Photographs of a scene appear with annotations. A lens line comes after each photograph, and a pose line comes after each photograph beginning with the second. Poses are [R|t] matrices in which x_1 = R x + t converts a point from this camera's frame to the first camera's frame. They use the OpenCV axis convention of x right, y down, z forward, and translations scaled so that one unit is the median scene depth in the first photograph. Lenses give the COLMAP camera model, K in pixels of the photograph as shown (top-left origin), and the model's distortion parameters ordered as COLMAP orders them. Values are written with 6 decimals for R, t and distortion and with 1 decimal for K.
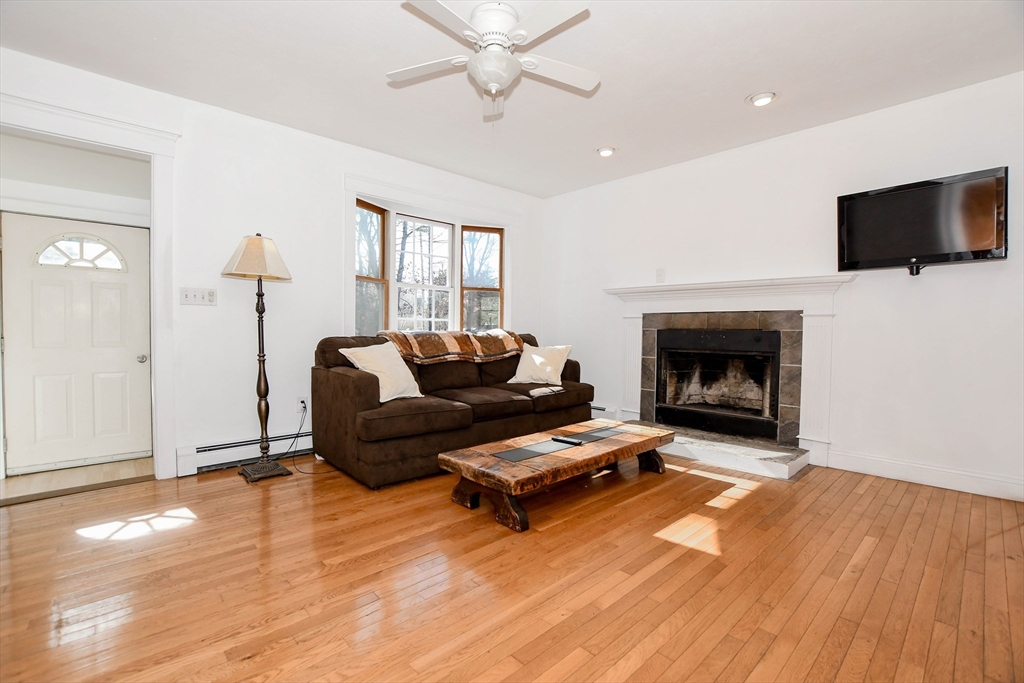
lens RADIAL K [[452.2, 0, 507.3], [0, 452.2, 343.1], [0, 0, 1]] dist [-0.034658, 0.005777]
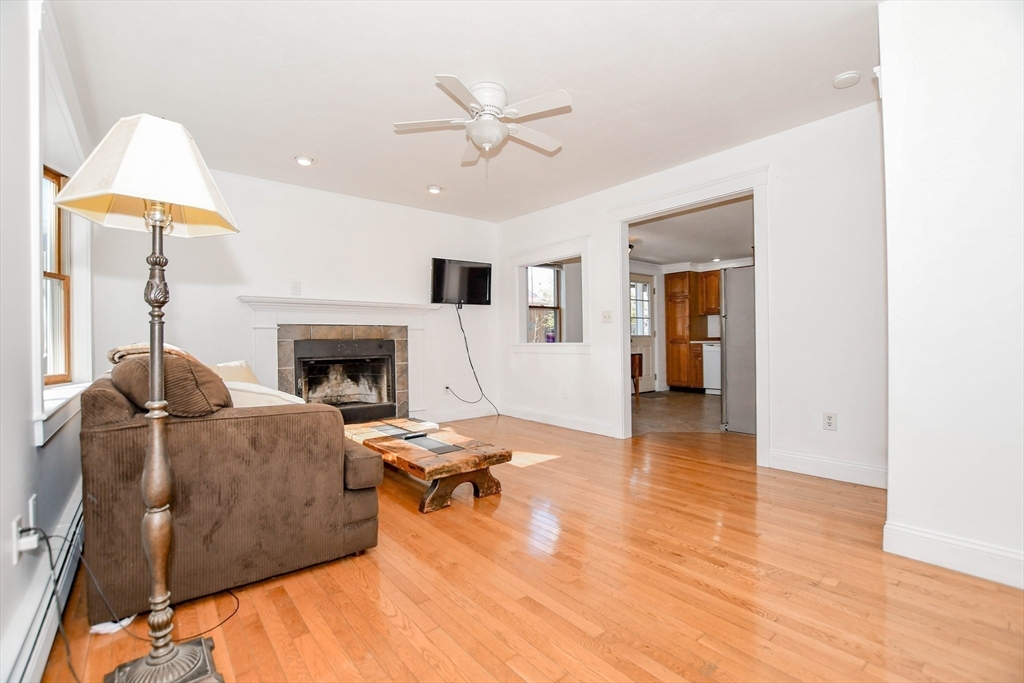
lens RADIAL K [[452.2, 0, 507.3], [0, 452.2, 343.1], [0, 0, 1]] dist [-0.034658, 0.005777]
pose [[0.065367, -0.015250, 0.997745, -0.808550], [0.042018, 0.999038, 0.012517, -0.019551], [-0.996976, 0.041106, 0.065945, 0.551537]]
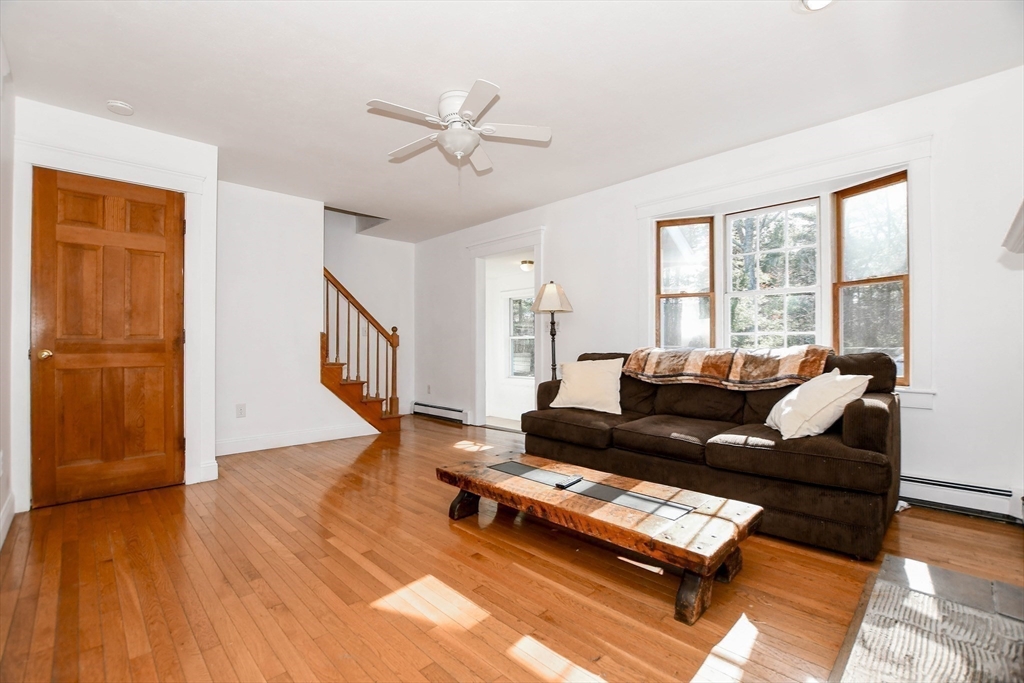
lens RADIAL K [[452.2, 0, 507.3], [0, 452.2, 343.1], [0, 0, 1]] dist [-0.034658, 0.005777]
pose [[0.022466, -0.014624, -0.999641, 0.769259], [-0.028428, 0.999479, -0.015261, -0.014558], [0.999343, 0.028761, 0.022038, 0.701428]]
